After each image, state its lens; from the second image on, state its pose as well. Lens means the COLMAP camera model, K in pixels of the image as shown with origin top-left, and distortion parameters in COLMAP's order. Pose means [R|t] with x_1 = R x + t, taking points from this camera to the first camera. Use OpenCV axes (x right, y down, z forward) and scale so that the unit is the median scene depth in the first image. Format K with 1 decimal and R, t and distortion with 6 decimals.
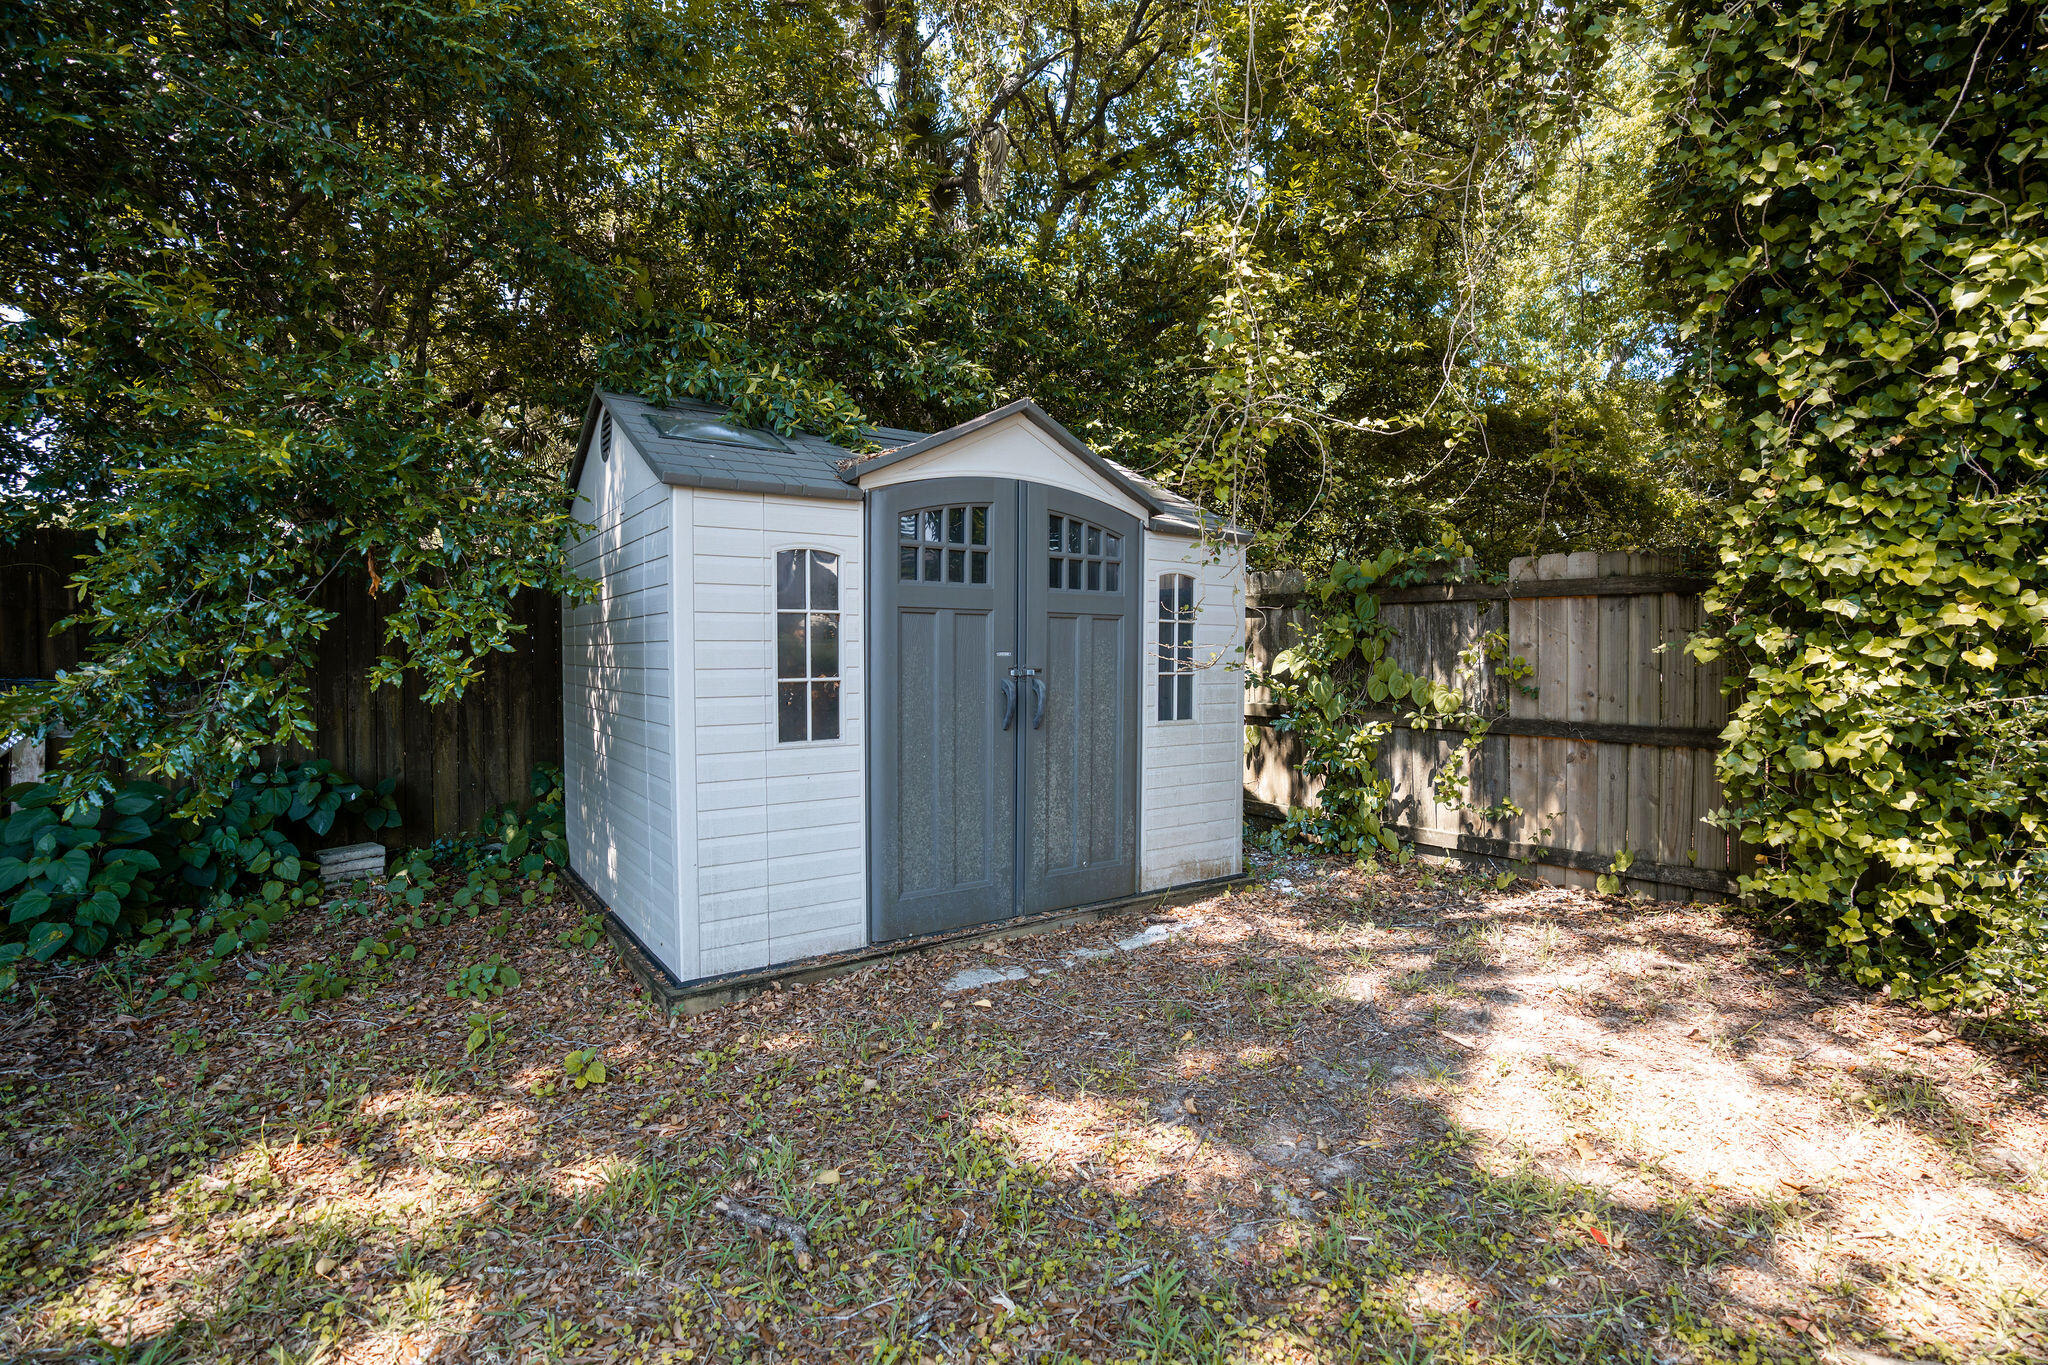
lens RADIAL K [[913.5, 0, 1024.0], [0, 913.5, 682.5], [0, 0, 1]] dist [-0.049531, -0.000002]
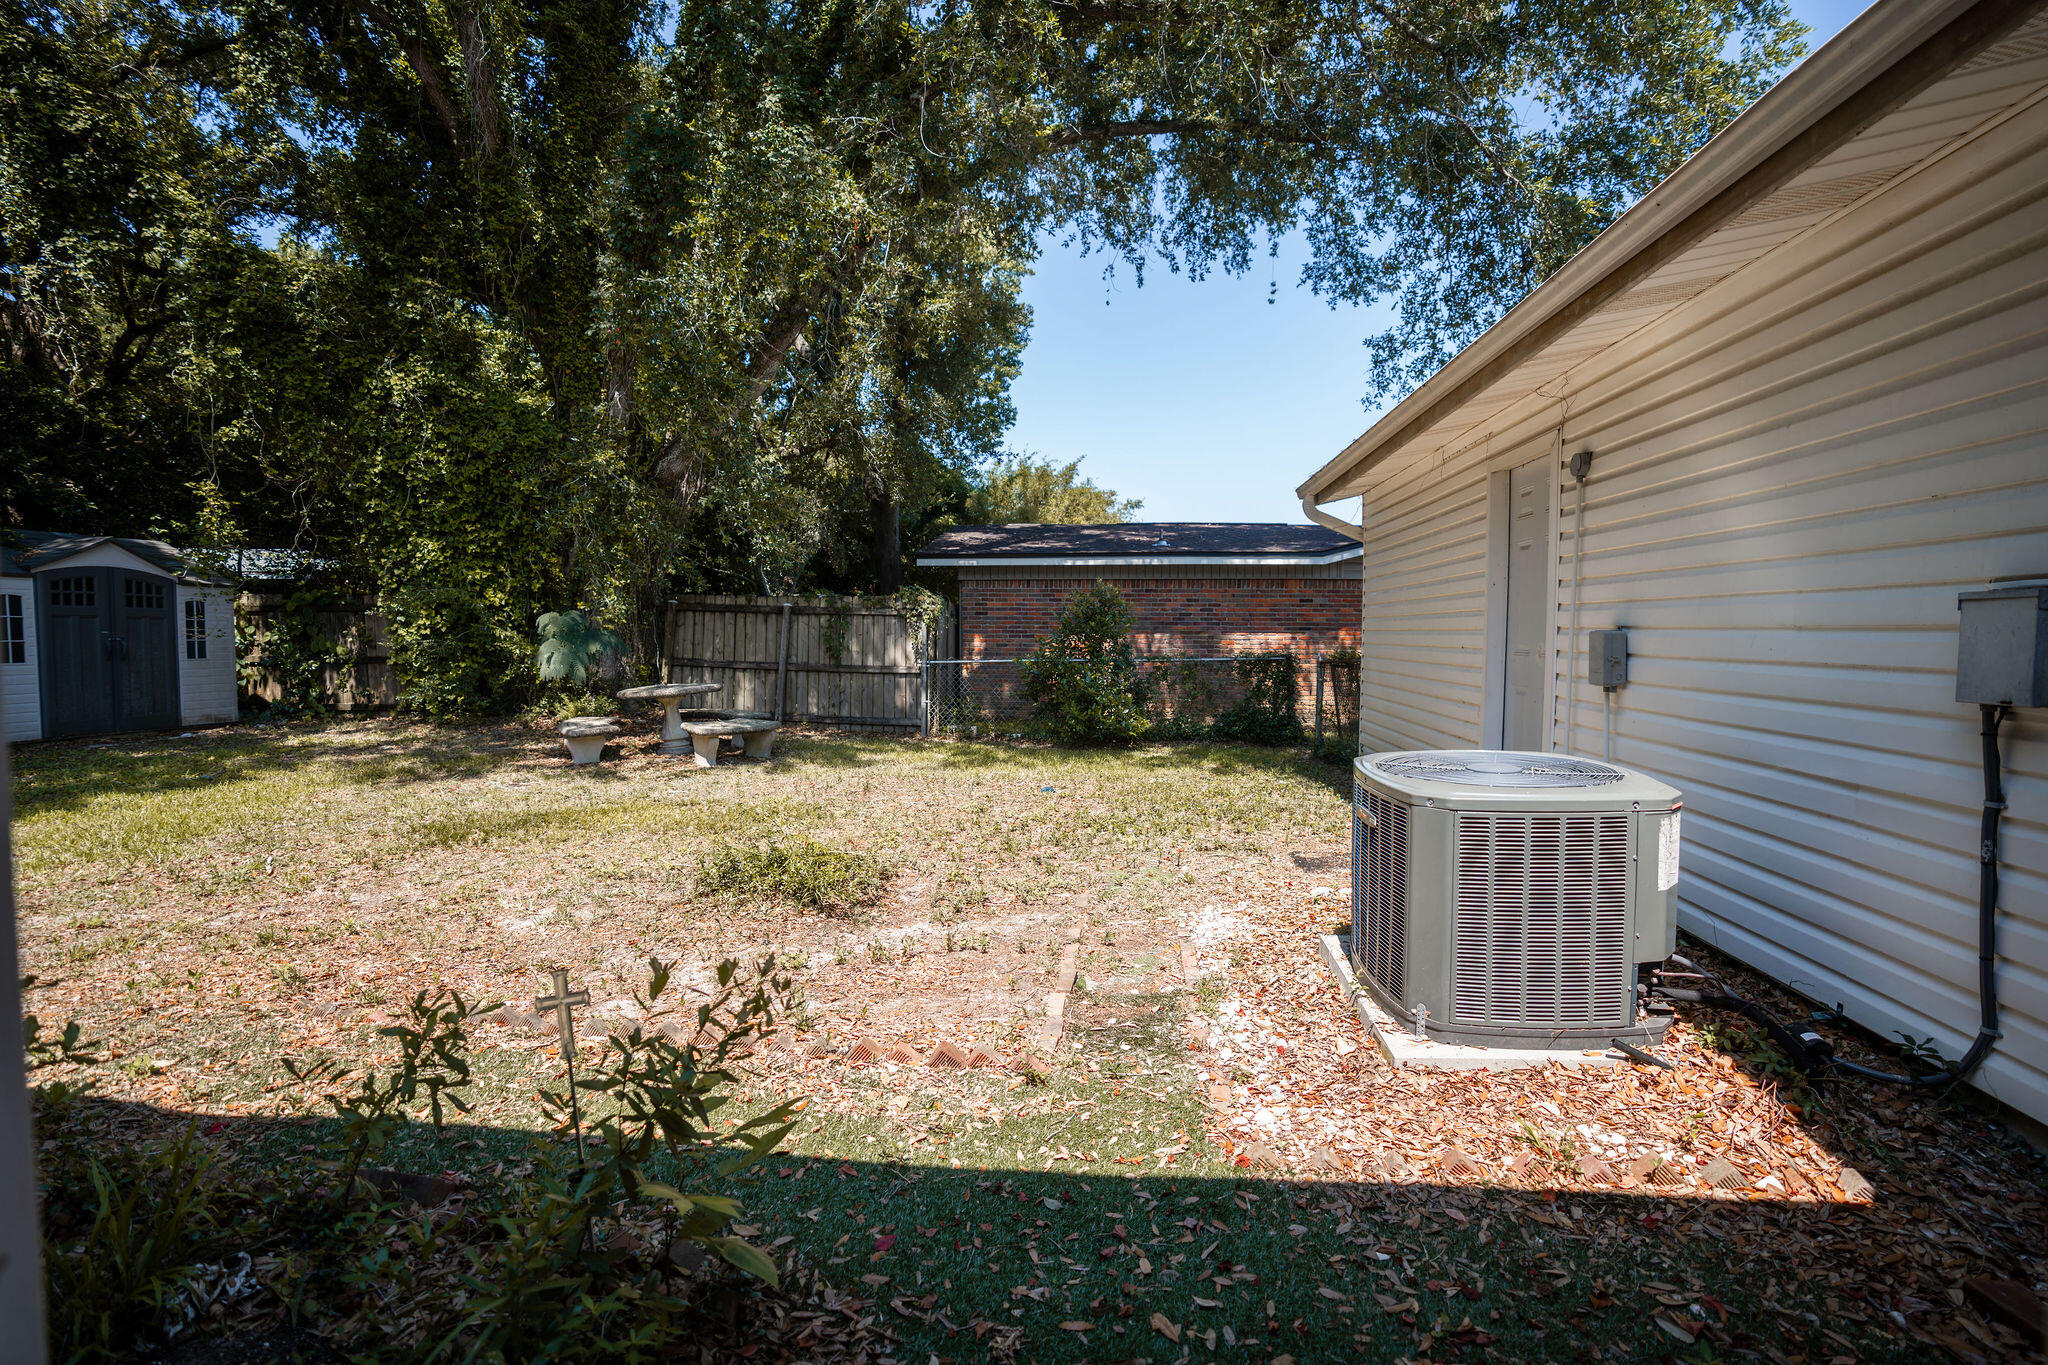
lens RADIAL K [[932.2, 0, 1022.4], [0, 932.2, 688.0], [0, 0, 1]] dist [-0.069003, 0.021577]
pose [[0.707539, -0.039935, 0.705545, 0.039636], [0.019563, 0.999126, 0.036934, 0.086077], [-0.706404, -0.012329, 0.707702, -2.633600]]
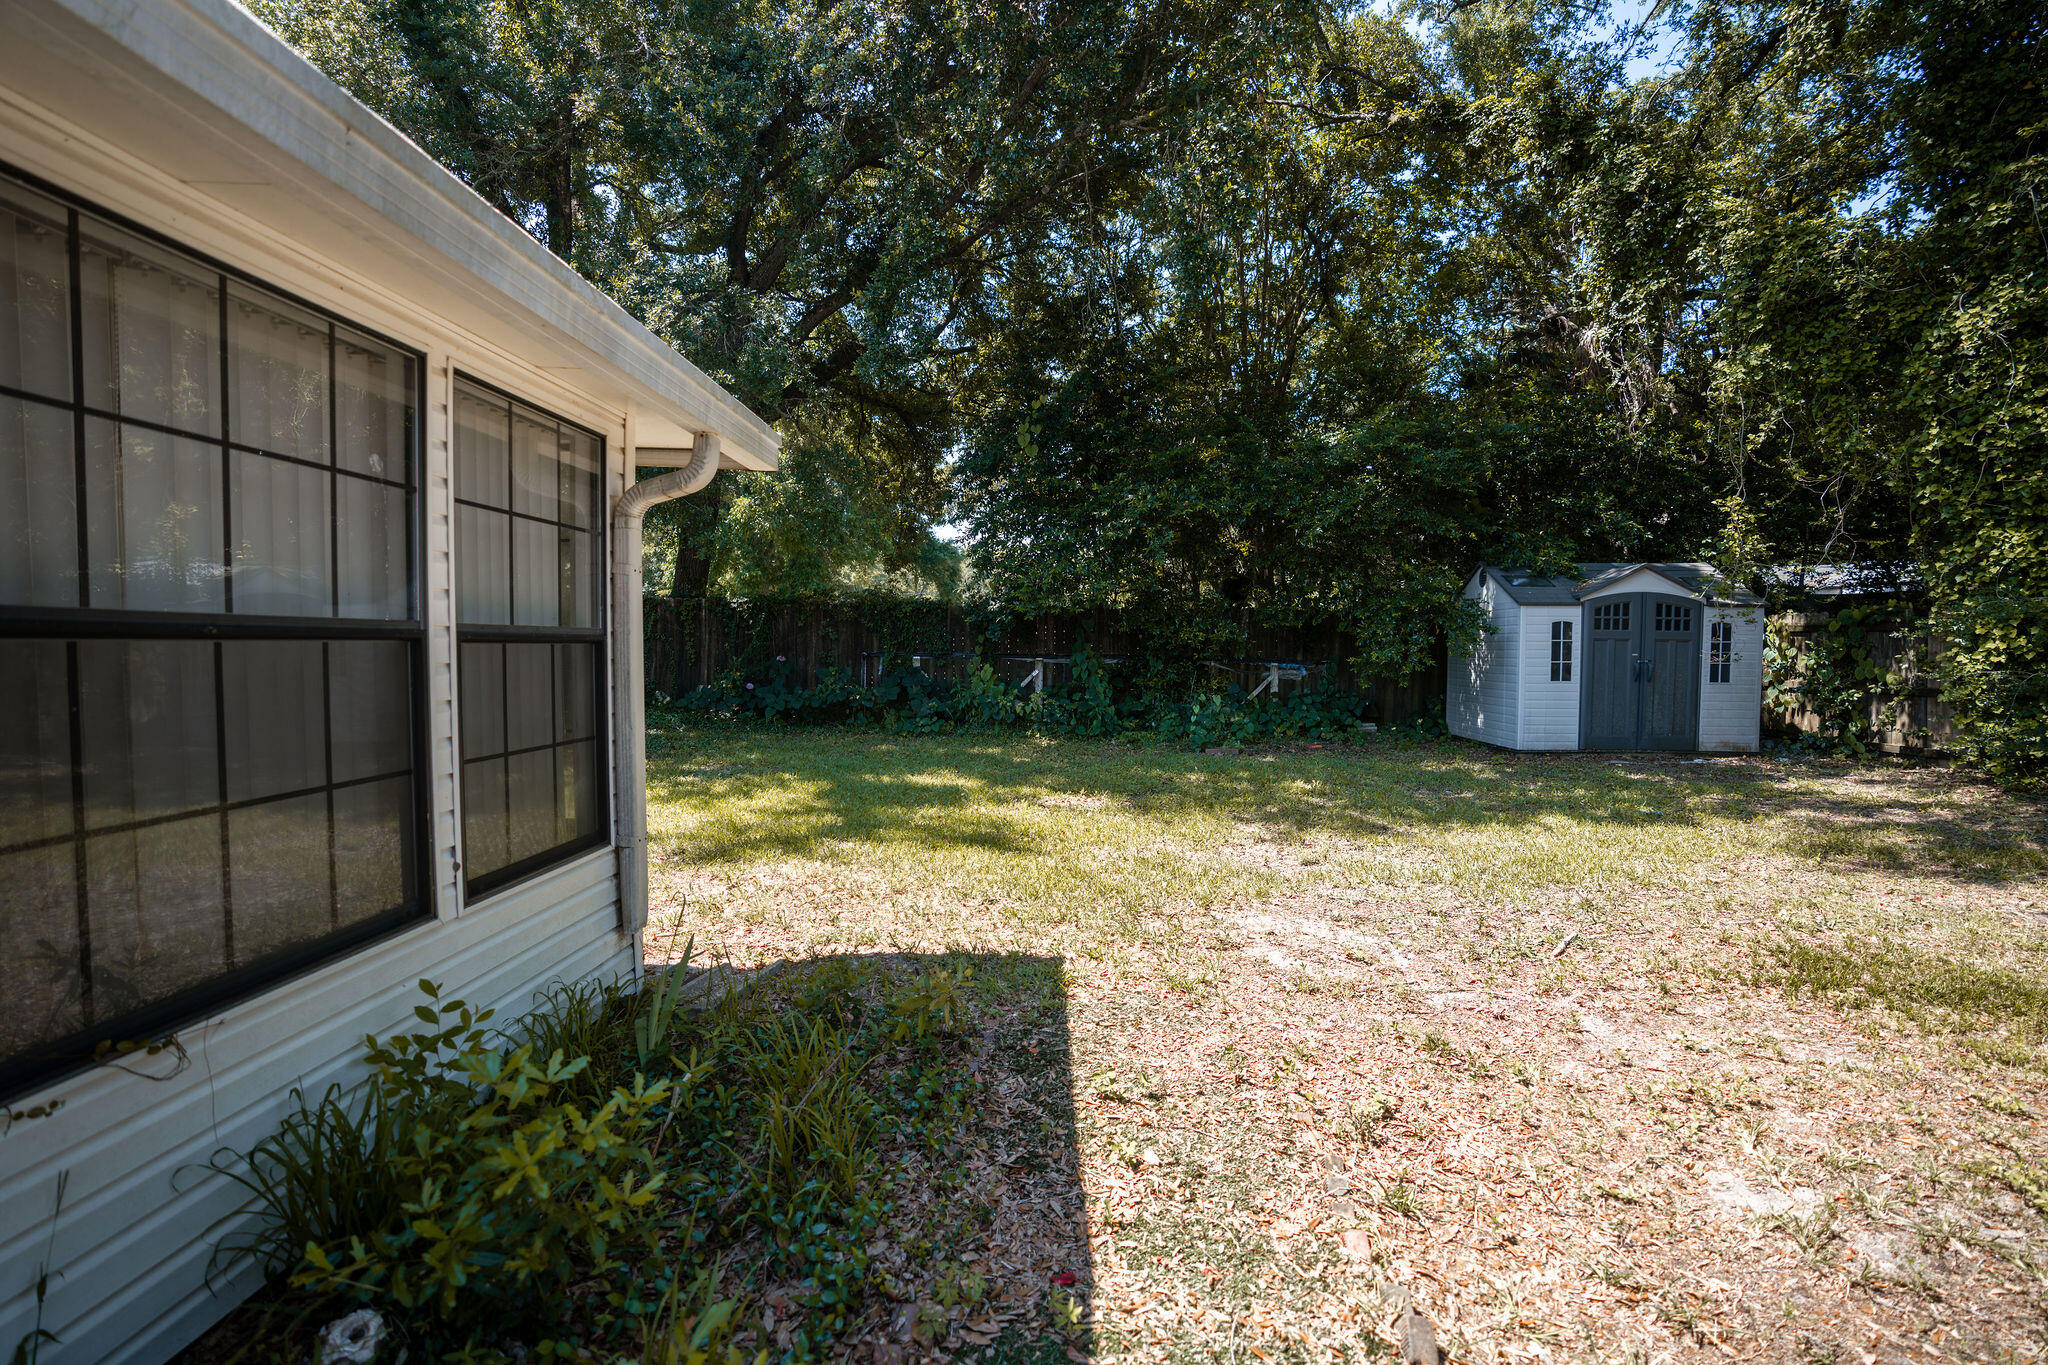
lens RADIAL K [[932.2, 0, 1022.4], [0, 932.2, 688.0], [0, 0, 1]] dist [-0.069003, 0.021577]
pose [[0.756612, 0.031669, -0.653097, 0.361939], [-0.022038, 0.999494, 0.022935, 0.047303], [0.653493, -0.002960, 0.756927, -2.254042]]
